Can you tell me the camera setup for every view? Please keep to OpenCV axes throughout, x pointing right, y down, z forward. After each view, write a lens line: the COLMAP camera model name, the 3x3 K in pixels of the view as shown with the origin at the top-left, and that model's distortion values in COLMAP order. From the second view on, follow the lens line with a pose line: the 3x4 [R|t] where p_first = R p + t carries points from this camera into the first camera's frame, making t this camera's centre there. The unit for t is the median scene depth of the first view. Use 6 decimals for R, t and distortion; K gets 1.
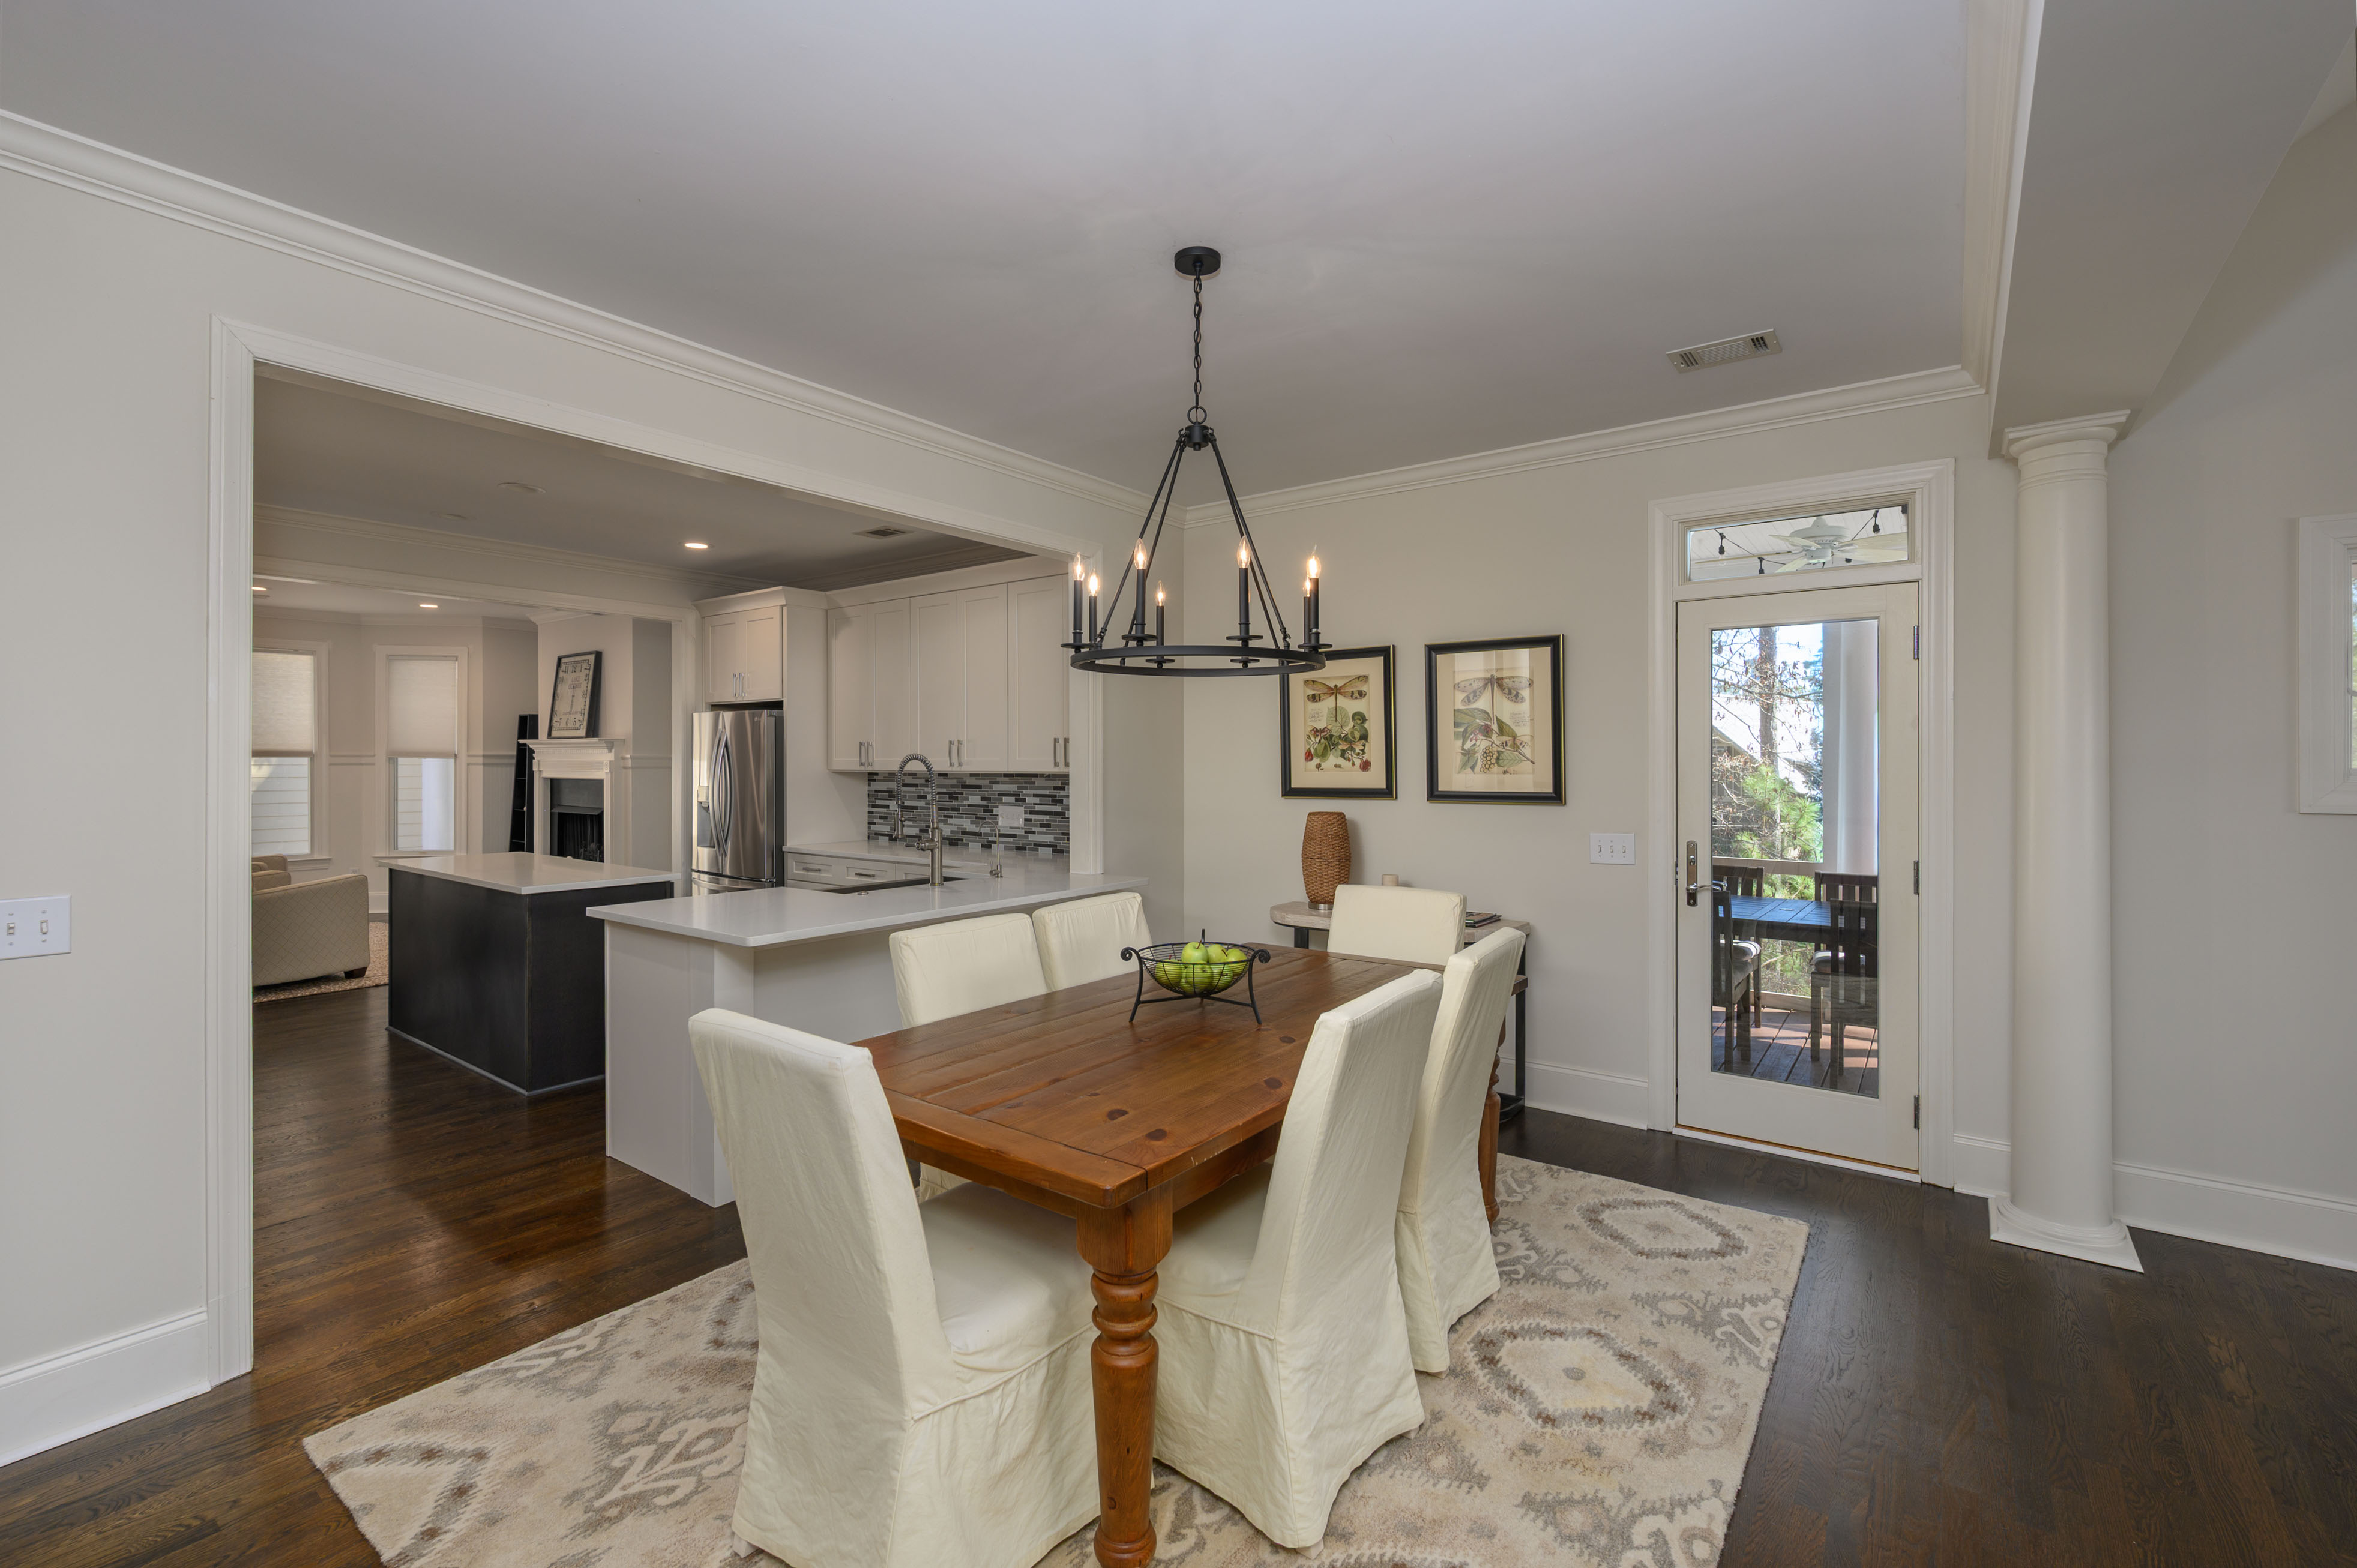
lens RADIAL K [[1024.1, 0, 1178.5], [0, 1024.1, 784.0], [0, 0, 1]] dist [-0.000871, 0.000178]
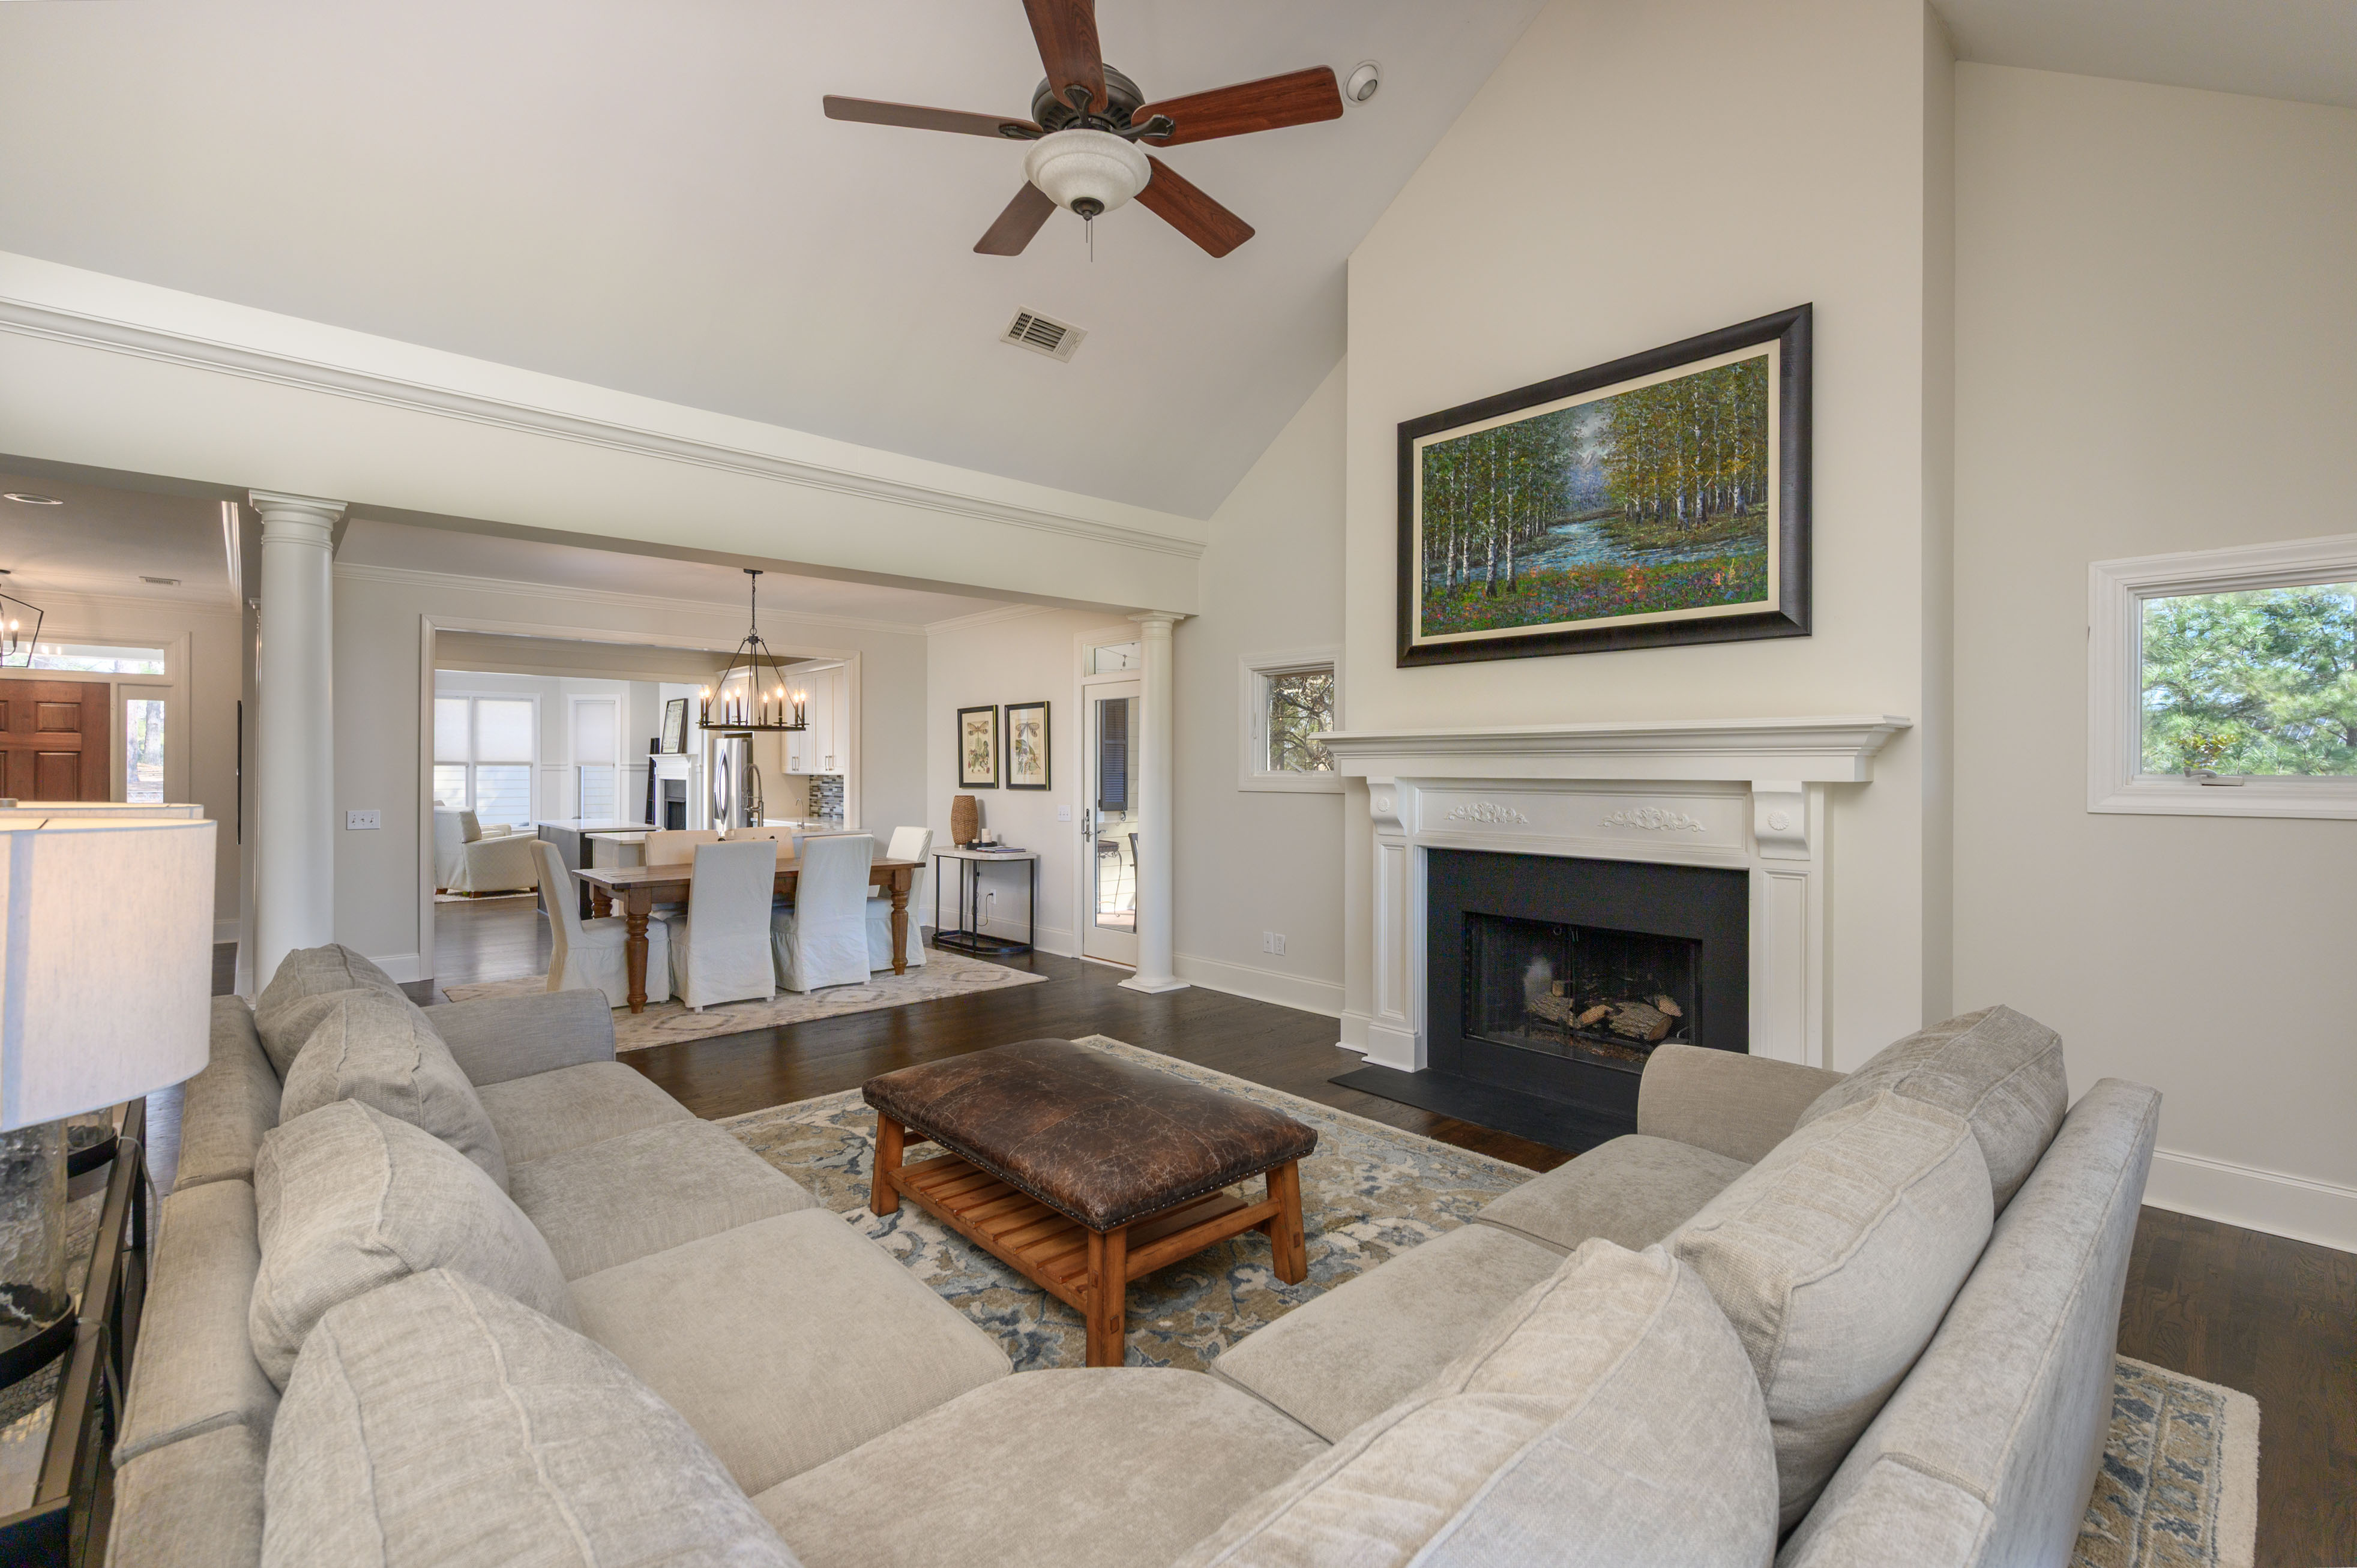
lens RADIAL K [[1024.1, 0, 1178.5], [0, 1024.1, 784.0], [0, 0, 1]] dist [-0.000871, 0.000178]
pose [[0.981219, -0.002209, -0.192887, 0.862043], [0.001993, 0.999997, -0.001310, 0.009572], [0.192889, 0.000901, 0.981220, -0.724027]]
